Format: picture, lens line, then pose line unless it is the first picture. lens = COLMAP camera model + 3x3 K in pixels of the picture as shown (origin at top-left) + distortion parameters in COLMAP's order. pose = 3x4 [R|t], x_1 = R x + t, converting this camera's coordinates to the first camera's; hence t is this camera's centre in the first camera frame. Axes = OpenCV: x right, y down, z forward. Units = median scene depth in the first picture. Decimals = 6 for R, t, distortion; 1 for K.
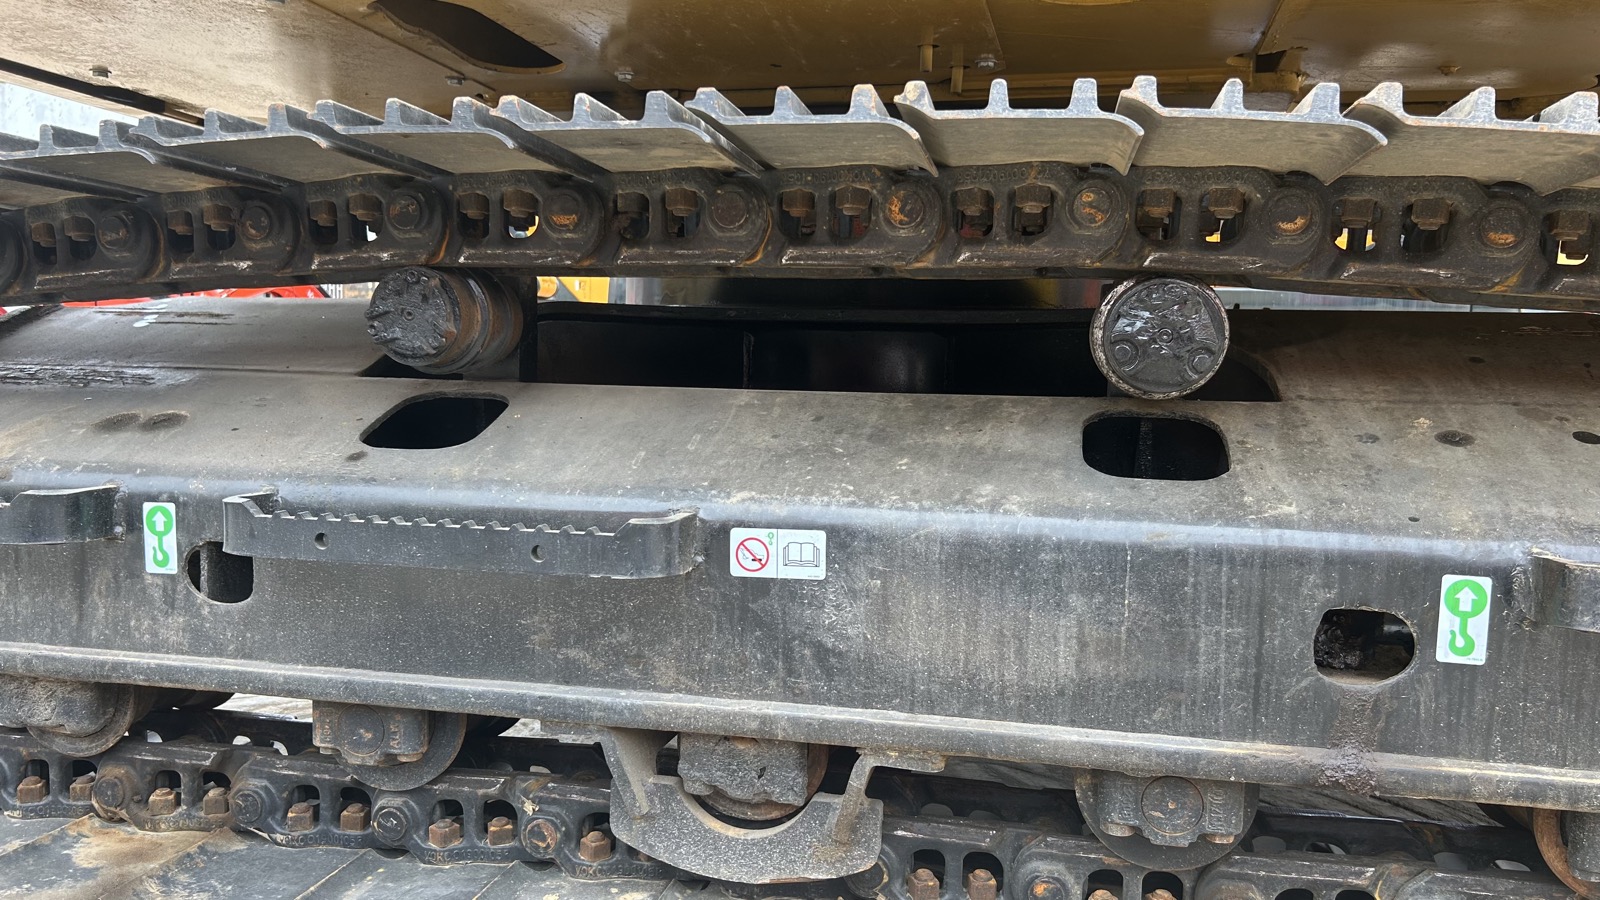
lens RADIAL K [[1202.0, 0, 701.8], [0, 1202.0, 493.5], [0, 0, 1]] dist [-0.010187, -0.010268]
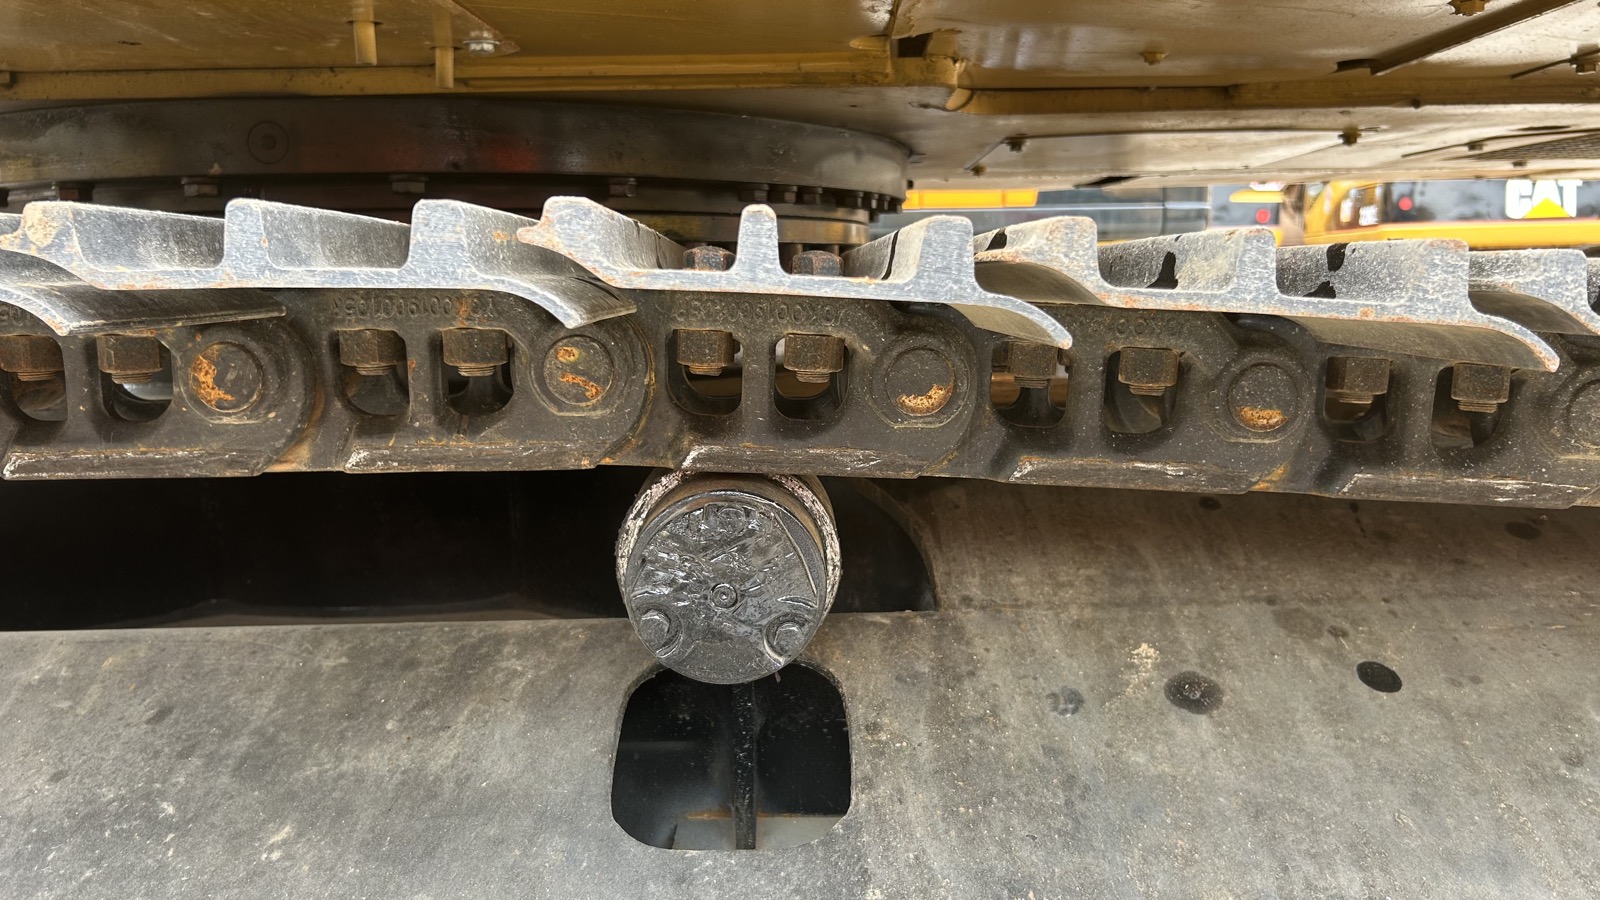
lens RADIAL K [[1228.7, 0, 745.4], [0, 1228.7, 455.6], [0, 0, 1]] dist [0.101081, -0.249311]
pose [[0.968376, -0.068515, 0.239902, 0.254158], [0.057251, 0.996919, 0.053619, -0.219046], [-0.242836, -0.038189, 0.969315, 0.430001]]
